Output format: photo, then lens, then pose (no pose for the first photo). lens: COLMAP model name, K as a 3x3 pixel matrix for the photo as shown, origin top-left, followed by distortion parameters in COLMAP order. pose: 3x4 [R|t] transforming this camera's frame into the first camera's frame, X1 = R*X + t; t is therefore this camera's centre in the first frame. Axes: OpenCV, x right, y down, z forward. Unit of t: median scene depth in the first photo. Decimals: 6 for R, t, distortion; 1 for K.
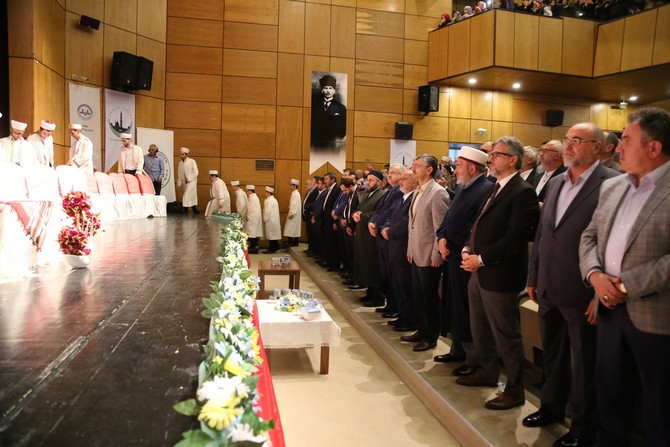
lens RADIAL K [[461.3, 0, 334.8], [0, 461.3, 224.9], [0, 0, 1]] dist [0.003528, 0.003379]
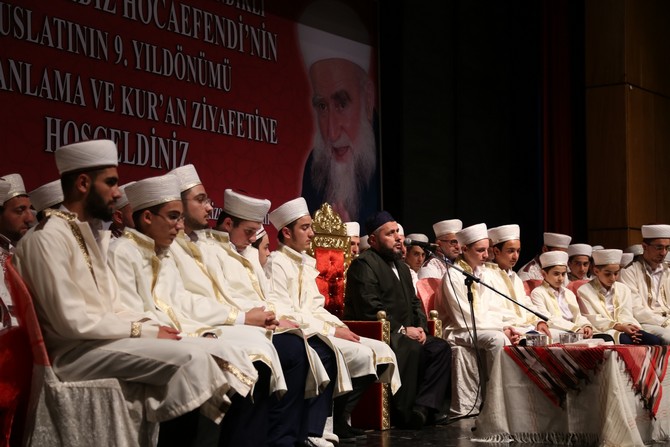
lens RADIAL K [[1264.7, 0, 334.6], [0, 1264.7, 223.9], [0, 0, 1]] dist [0.228098, 0.000000]
pose [[0.699350, -0.099535, -0.707815, 0.129881], [-0.005690, 0.989450, -0.144761, 0.015748], [0.714757, 0.105266, 0.691406, -0.217642]]
